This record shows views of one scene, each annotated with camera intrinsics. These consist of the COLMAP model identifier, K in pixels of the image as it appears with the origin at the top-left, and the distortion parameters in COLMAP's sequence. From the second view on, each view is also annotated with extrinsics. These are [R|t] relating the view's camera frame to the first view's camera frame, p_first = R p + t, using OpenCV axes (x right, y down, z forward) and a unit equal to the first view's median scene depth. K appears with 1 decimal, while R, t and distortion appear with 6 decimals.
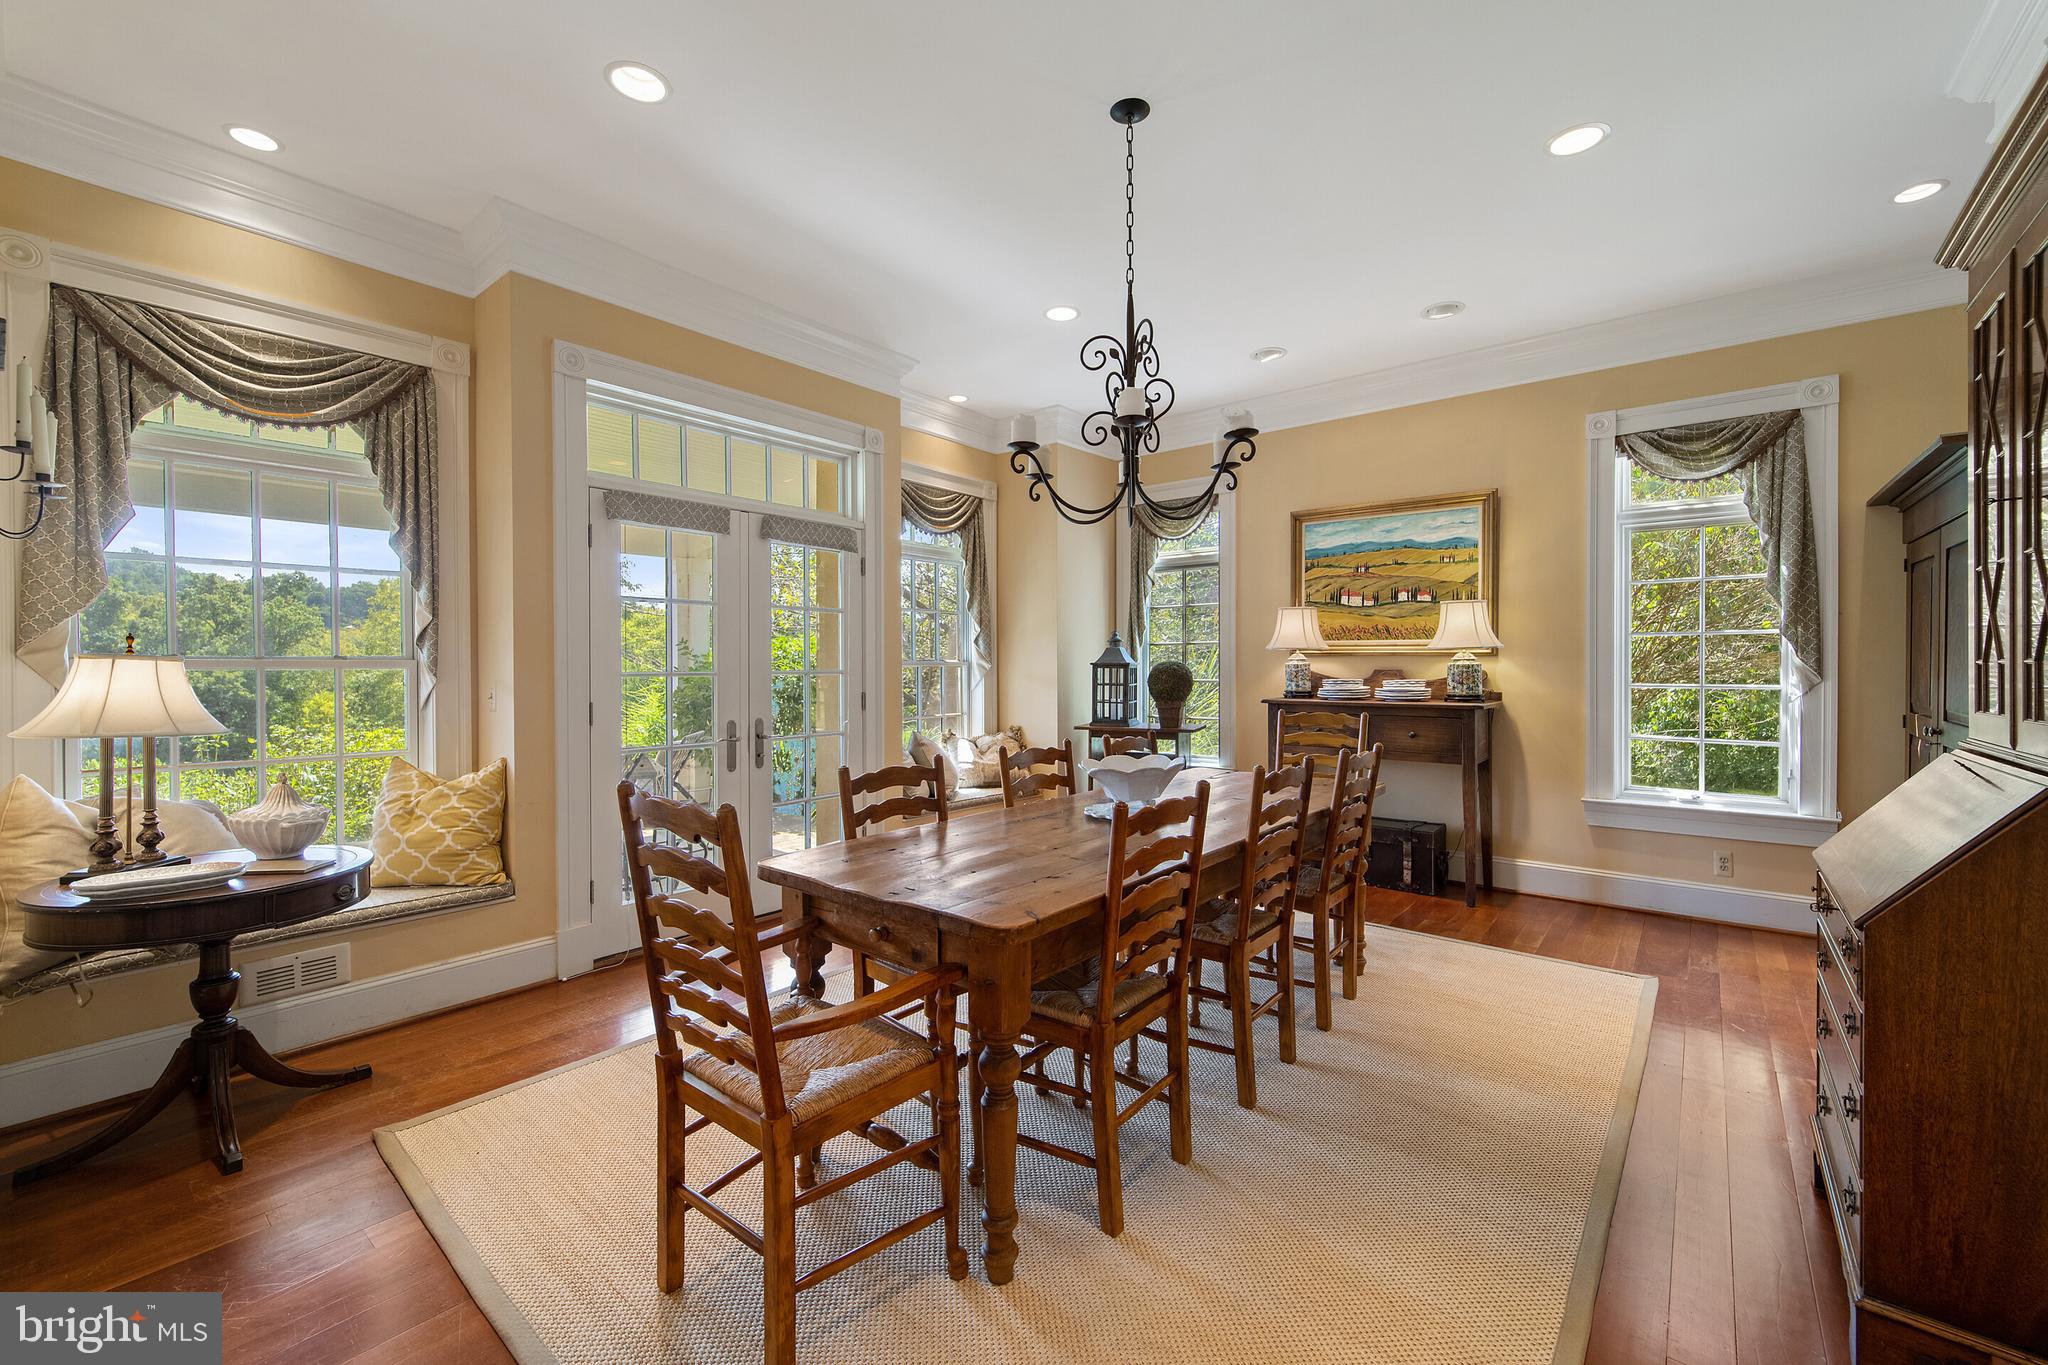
lens RADIAL K [[821.2, 0, 1025.3], [0, 821.2, 674.4], [0, 0, 1]] dist [-0.001013, 0.000324]
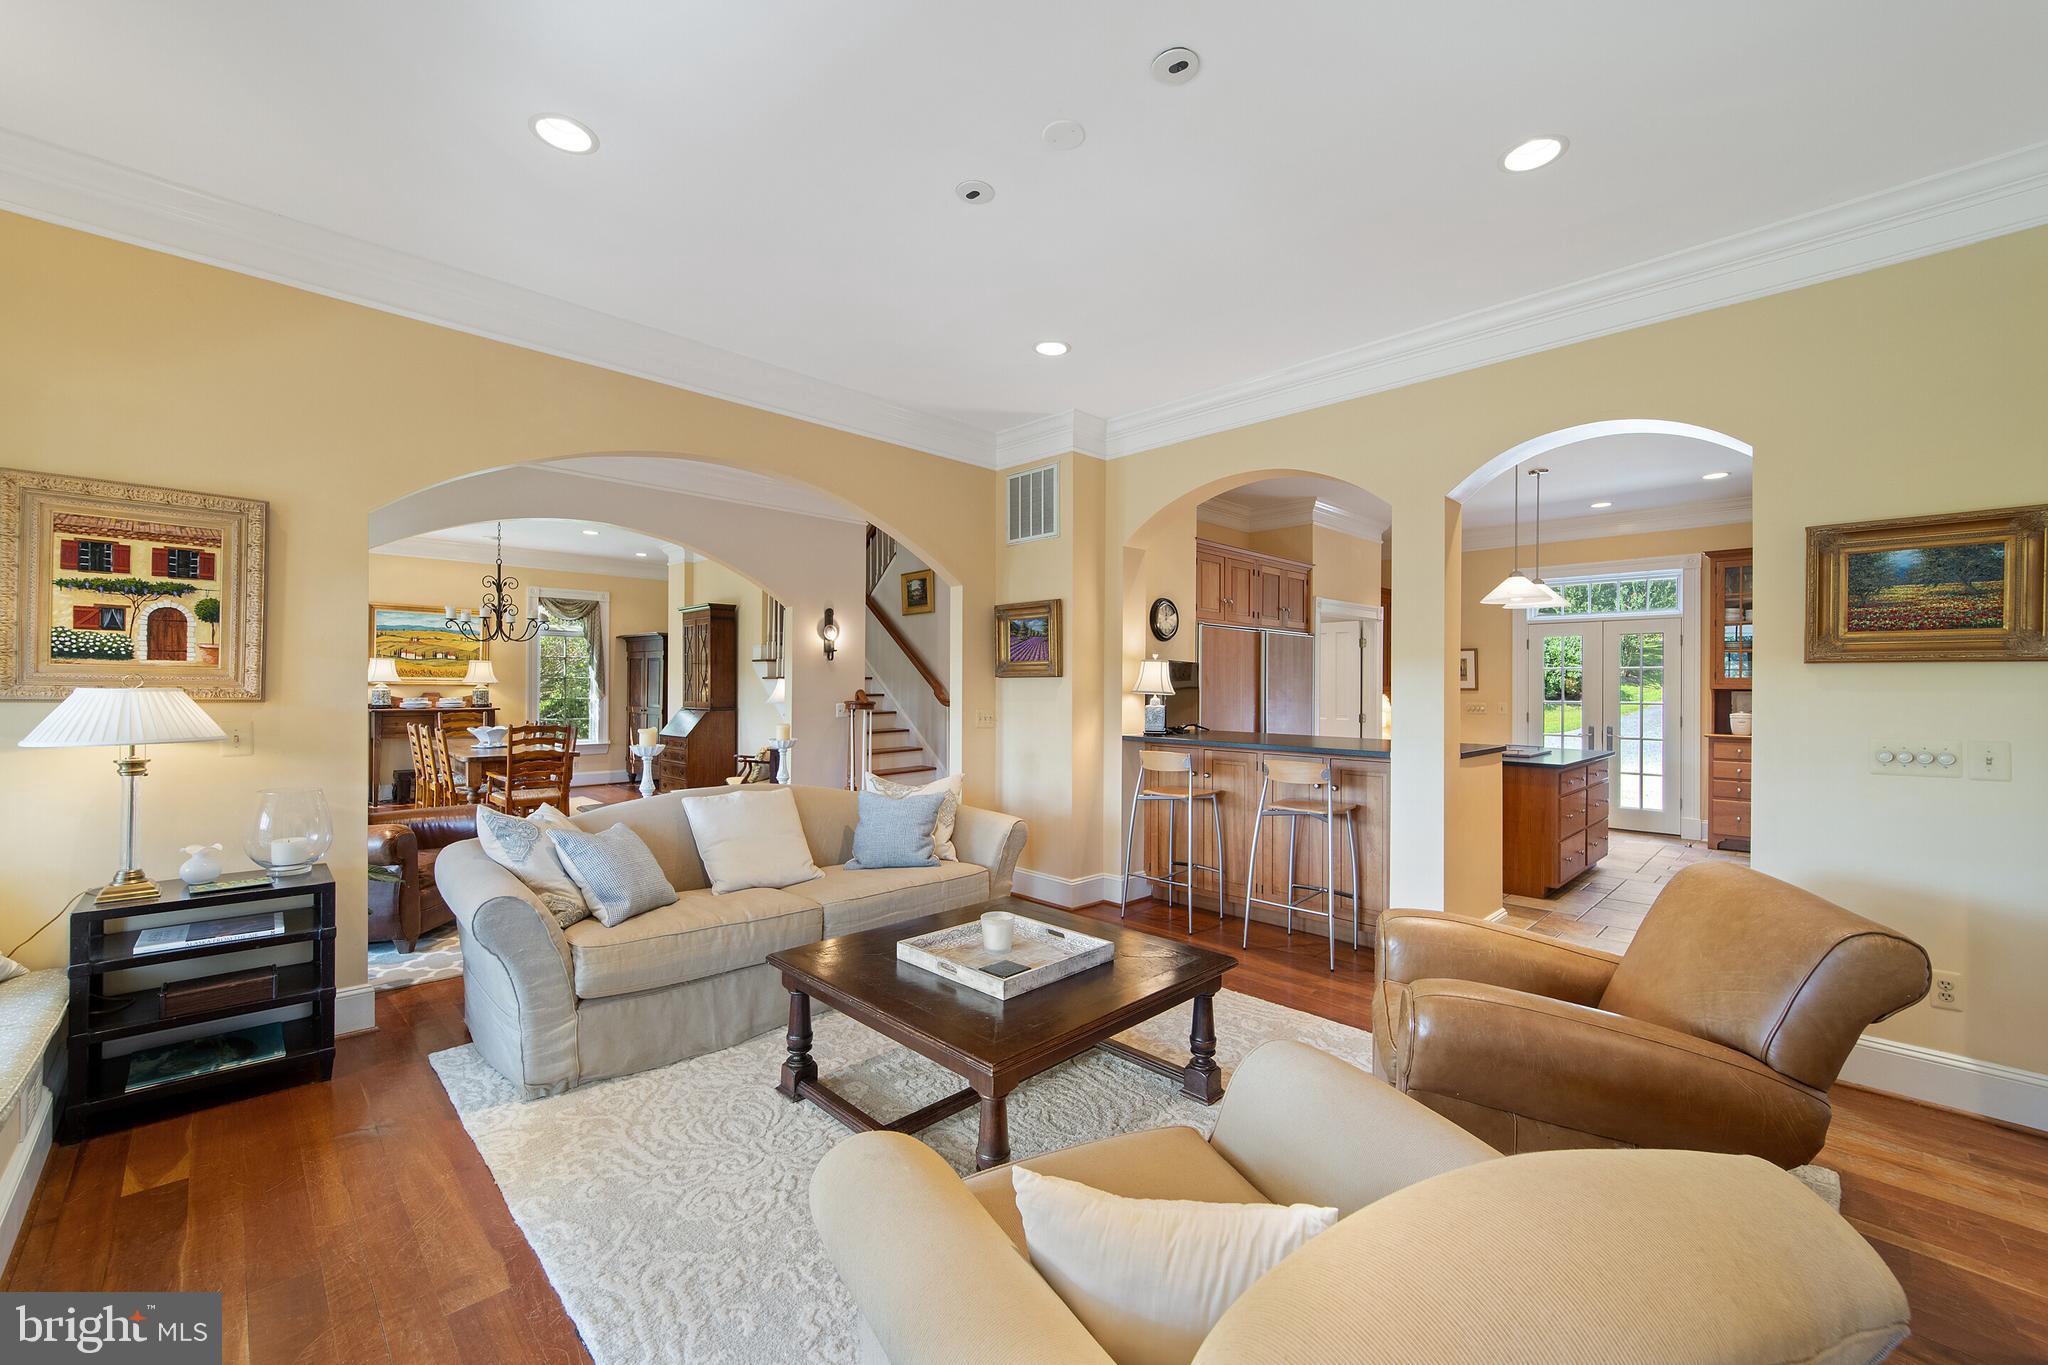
lens RADIAL K [[821.2, 0, 1026.6], [0, 821.2, 682.3], [0, 0, 1]] dist [-0.001013, 0.000324]
pose [[0.091413, 0.005039, 0.995800, -1.376992], [0.008606, 0.999946, -0.005851, -0.007728], [-0.995776, 0.009105, 0.091365, -0.584717]]
